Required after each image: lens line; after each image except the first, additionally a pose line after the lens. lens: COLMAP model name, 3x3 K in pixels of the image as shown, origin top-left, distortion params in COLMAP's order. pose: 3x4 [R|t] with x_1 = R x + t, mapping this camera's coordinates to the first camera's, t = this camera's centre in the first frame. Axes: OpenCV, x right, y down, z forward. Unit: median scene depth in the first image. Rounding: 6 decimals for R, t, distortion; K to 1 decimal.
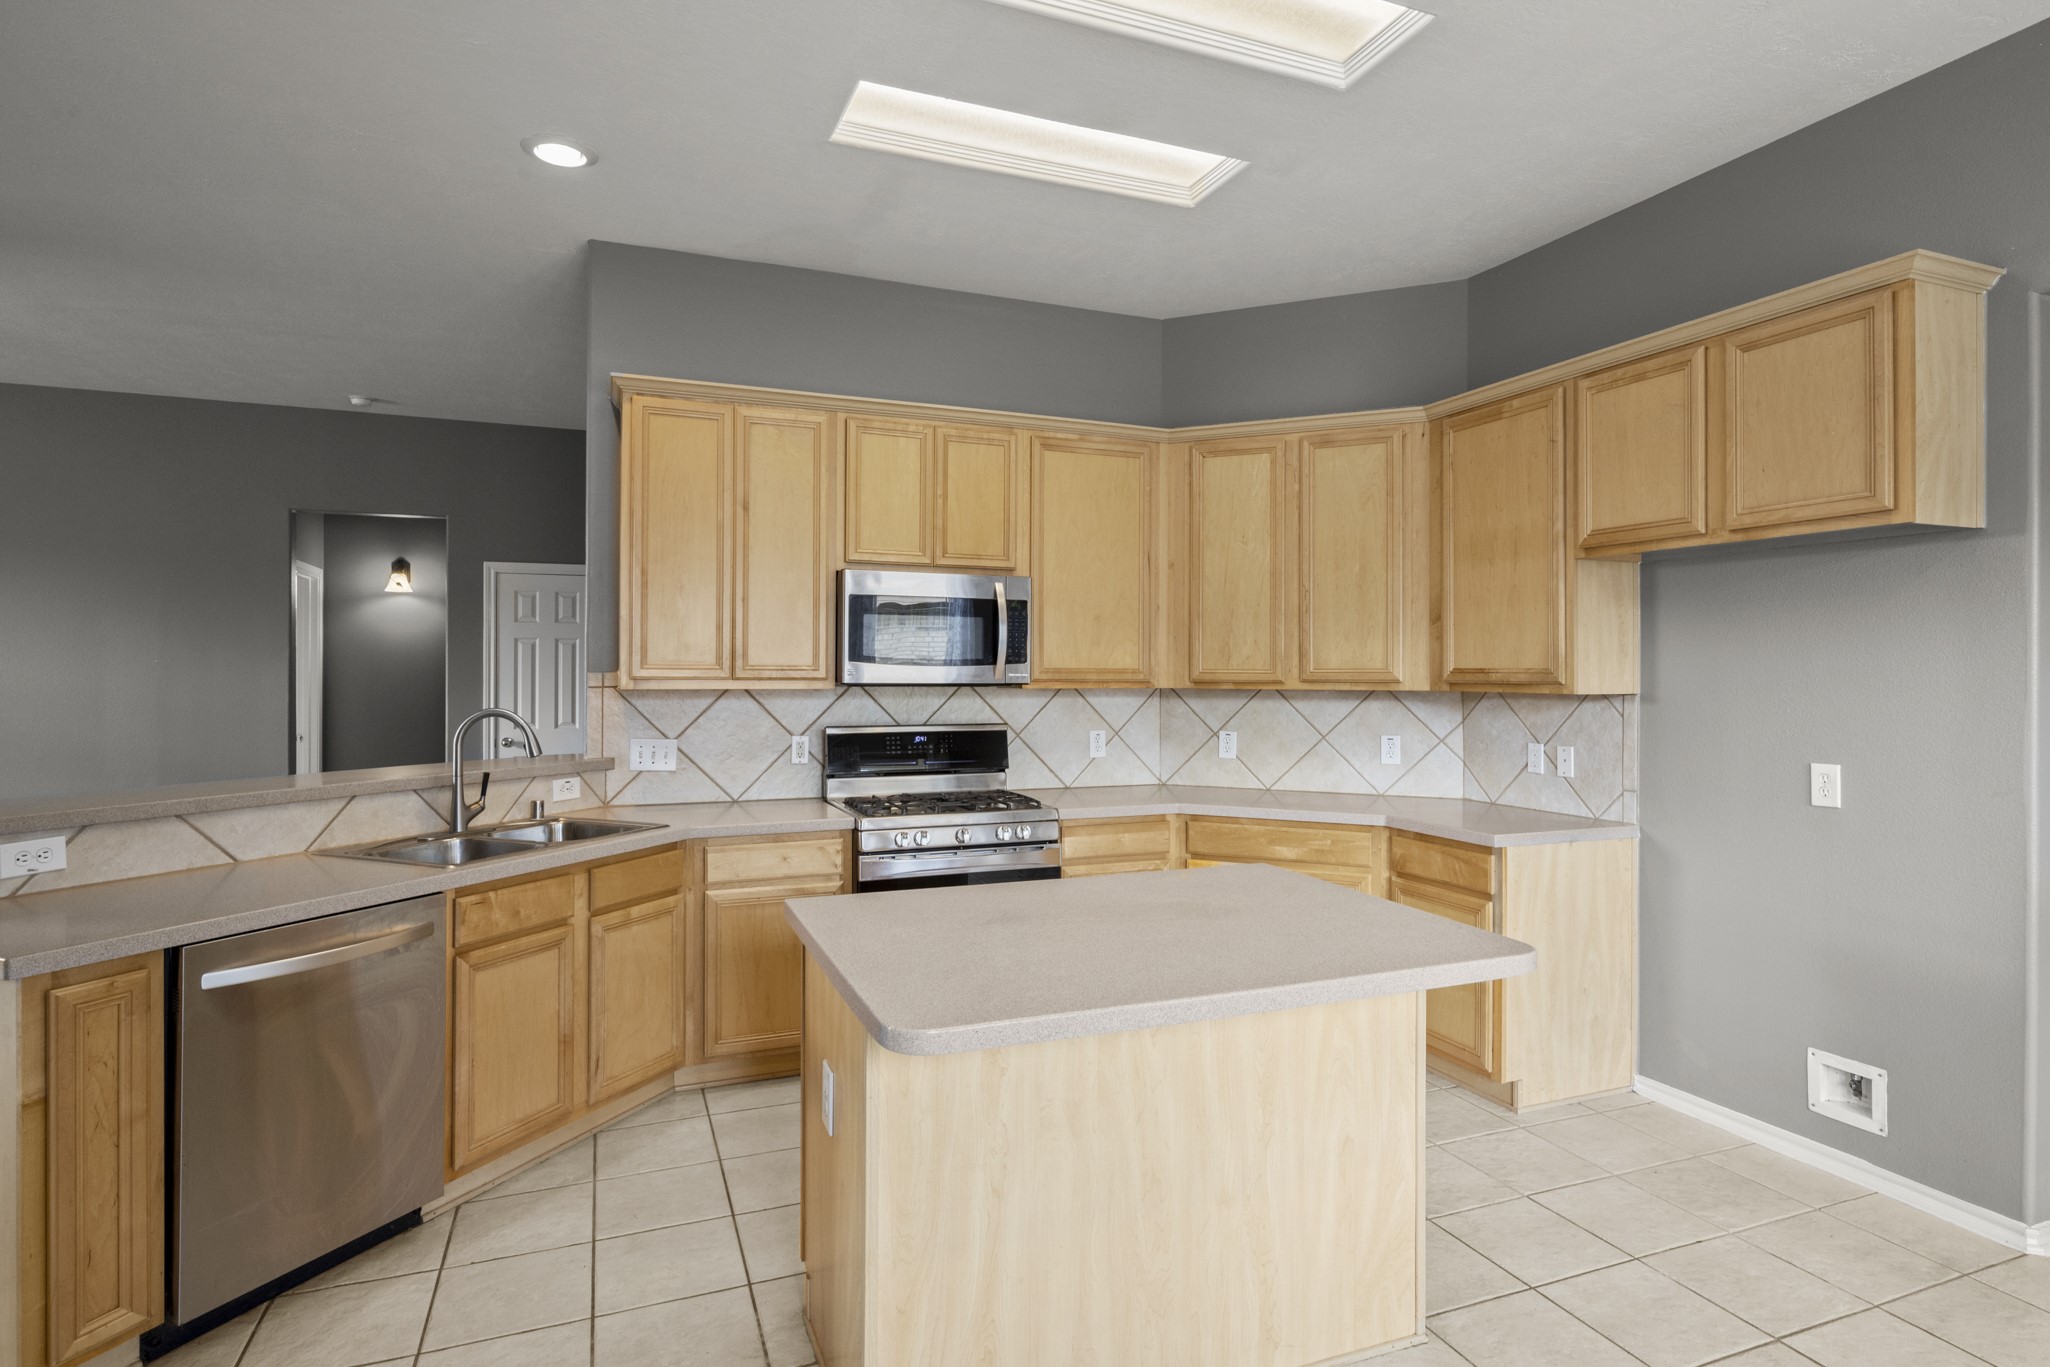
lens RADIAL K [[1067.2, 0, 1032.7], [0, 1067.2, 672.5], [0, 0, 1]] dist [0.002852, -0.000866]
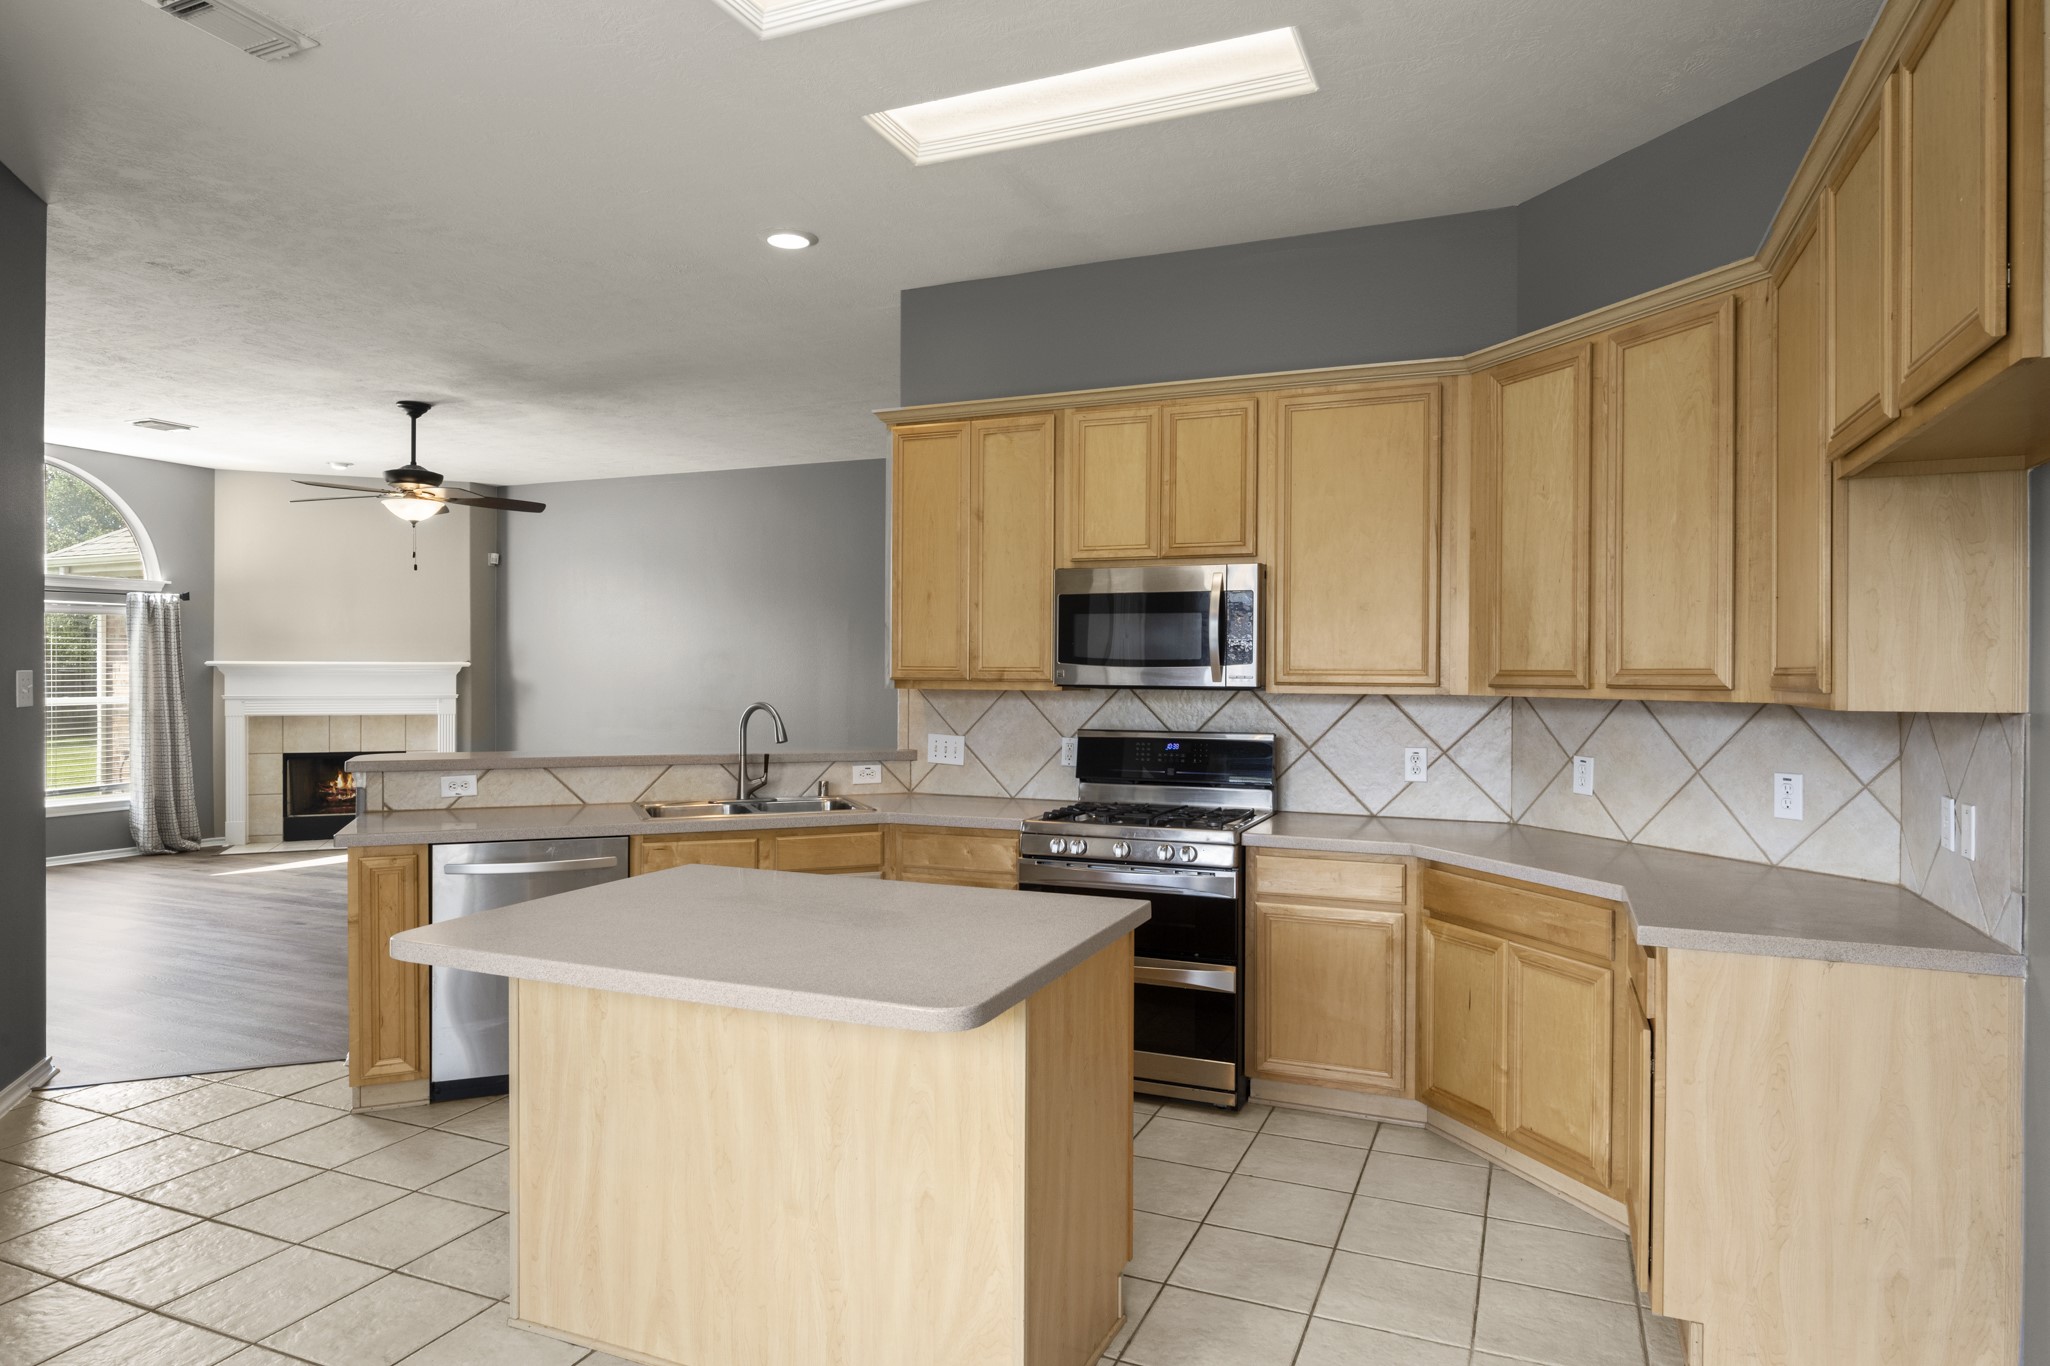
lens RADIAL K [[1196.9, 0, 1028.8], [0, 1196.9, 681.0], [0, 0, 1]] dist [-0.002793, -0.001303]
pose [[0.706661, 0.004199, -0.707540, 0.575372], [-0.002255, 0.999991, 0.003682, 0.002290], [0.707549, -0.001006, 0.706664, 0.193586]]
